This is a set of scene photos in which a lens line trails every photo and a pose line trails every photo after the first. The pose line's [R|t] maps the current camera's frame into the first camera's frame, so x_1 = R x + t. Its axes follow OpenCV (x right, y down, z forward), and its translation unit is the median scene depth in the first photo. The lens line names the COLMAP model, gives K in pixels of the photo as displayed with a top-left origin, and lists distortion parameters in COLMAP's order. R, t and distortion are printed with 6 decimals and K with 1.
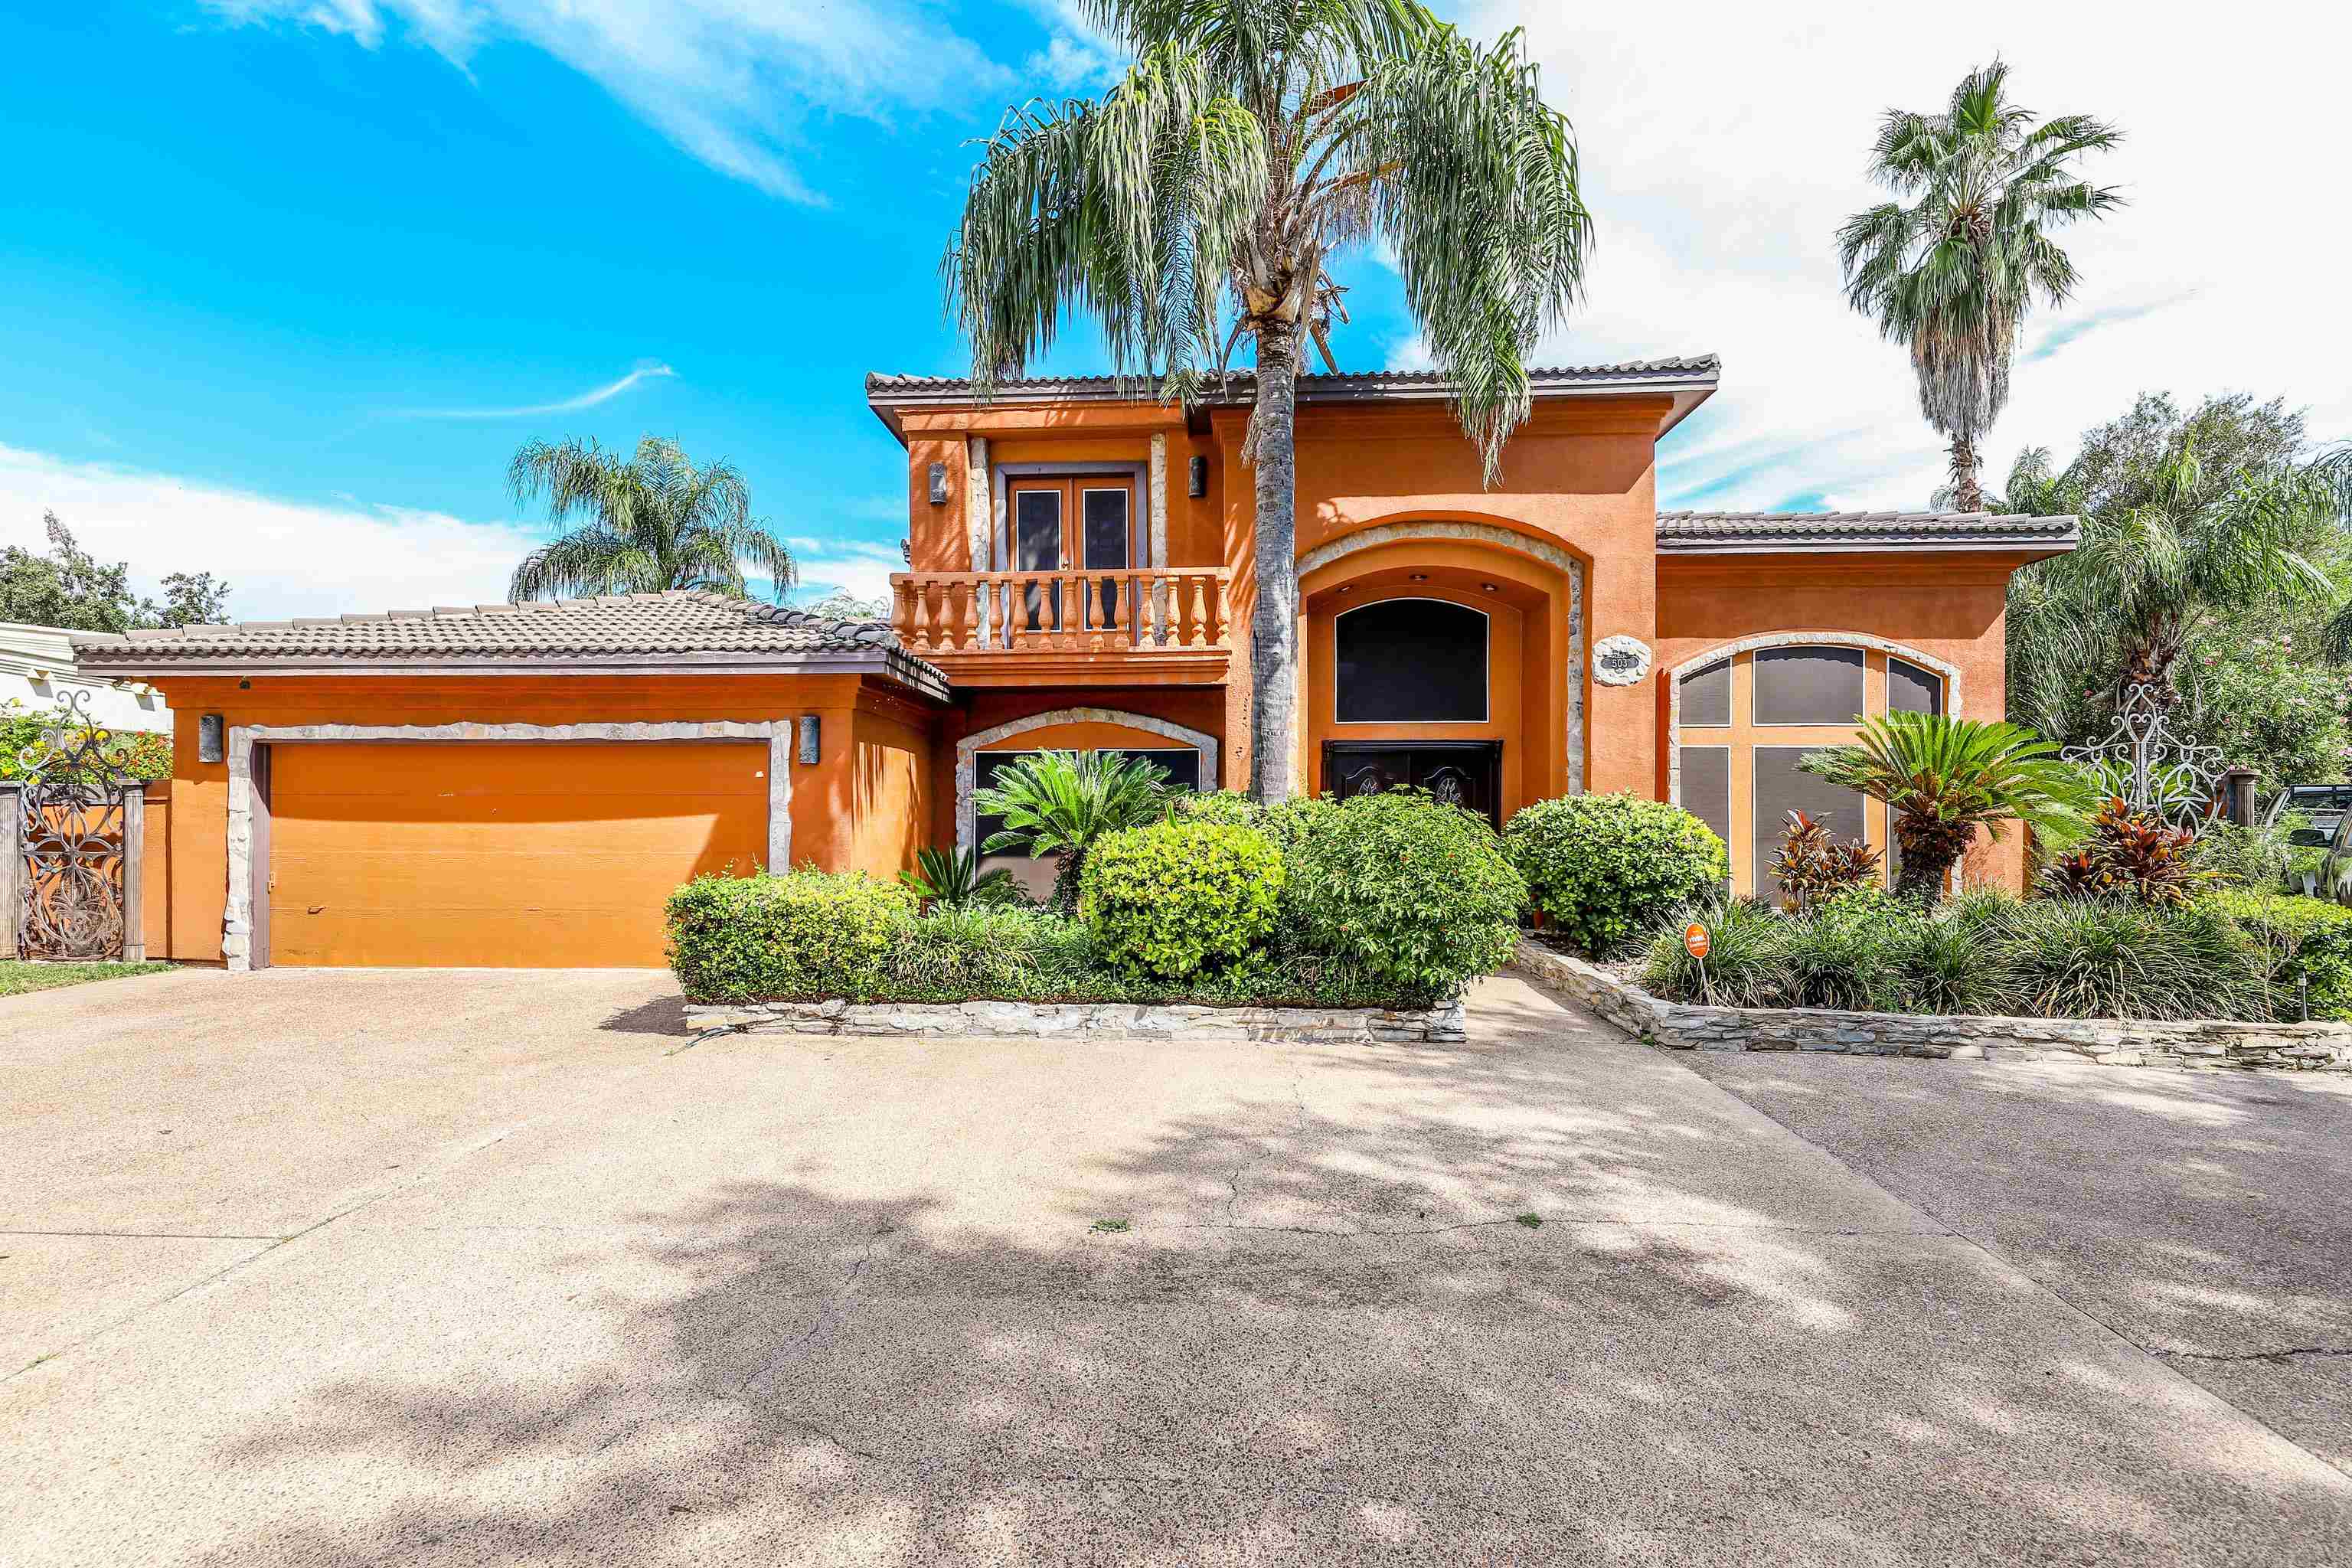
lens RADIAL K [[988.6, 0, 1176.0], [0, 988.6, 784.0], [0, 0, 1]] dist [0.000610, -0.000230]
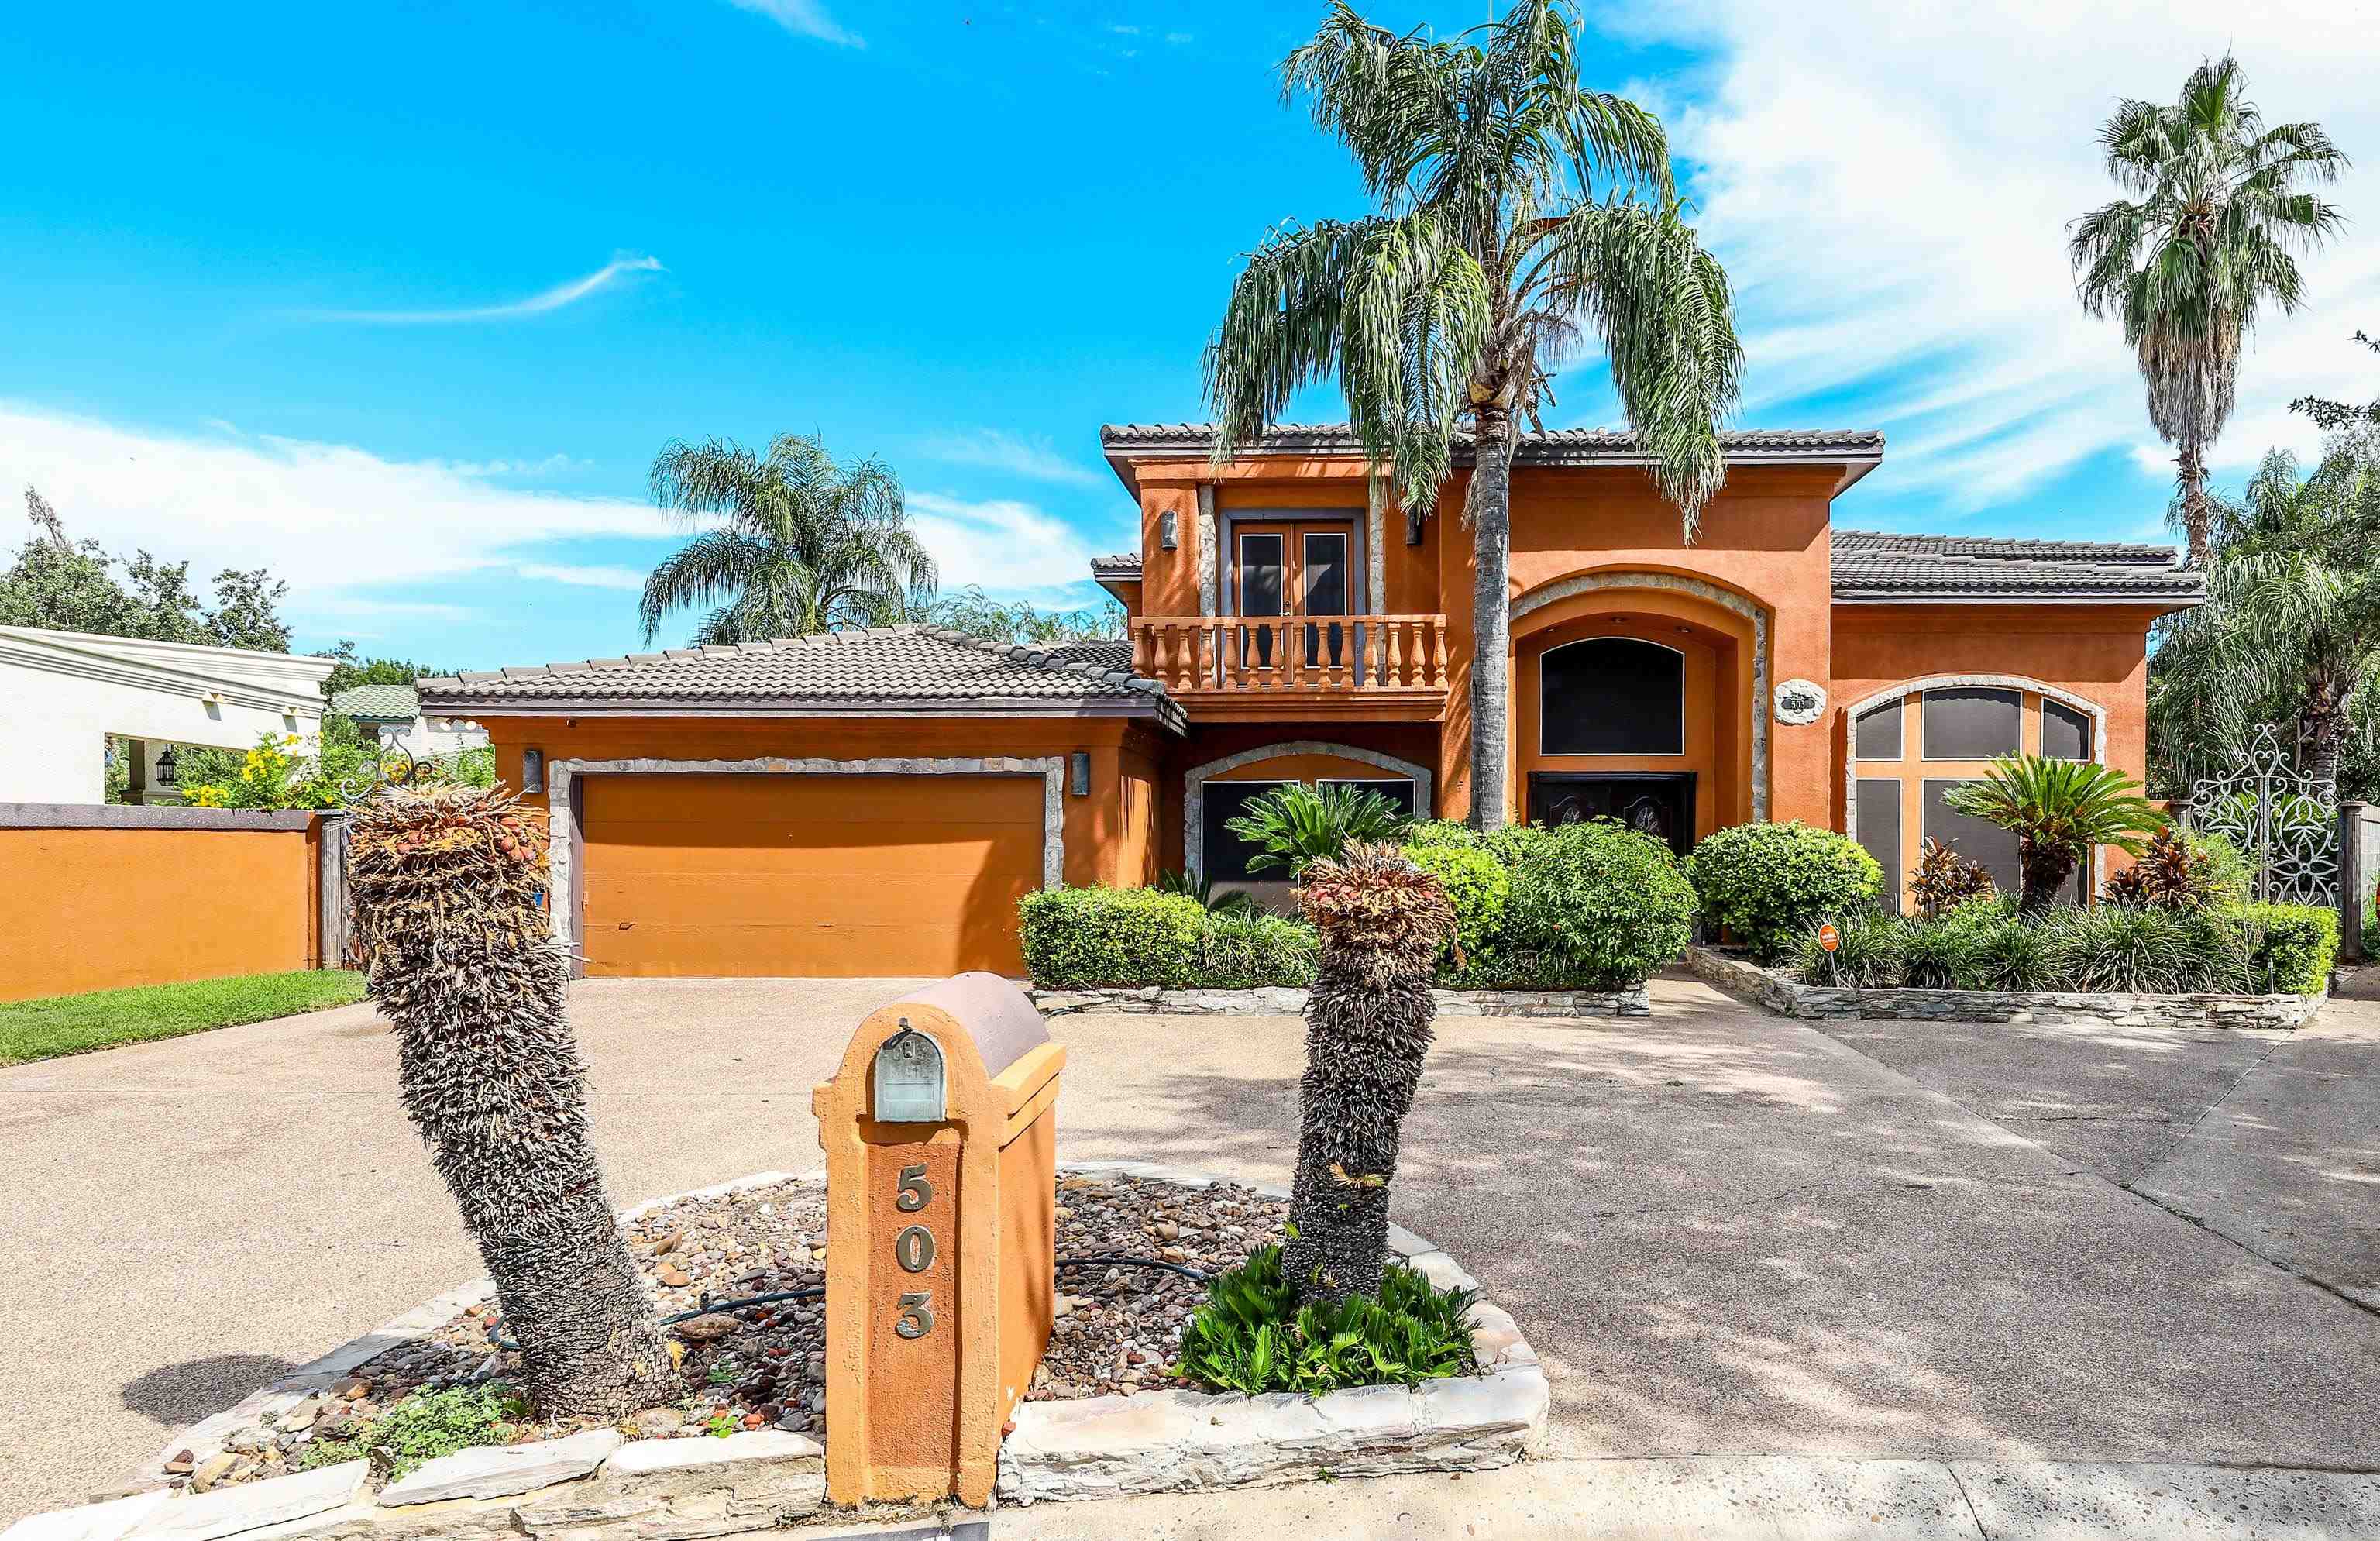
lens RADIAL K [[2210.2, 0, 1189.8], [0, 2210.2, 790.0], [0, 0, 1]] dist [0.002209, 0.019687]
pose [[0.999453, 0.001589, 0.033046, -0.316720], [-0.001602, 0.999999, 0.000380, -0.026541], [-0.033046, -0.000433, 0.999454, -1.466776]]
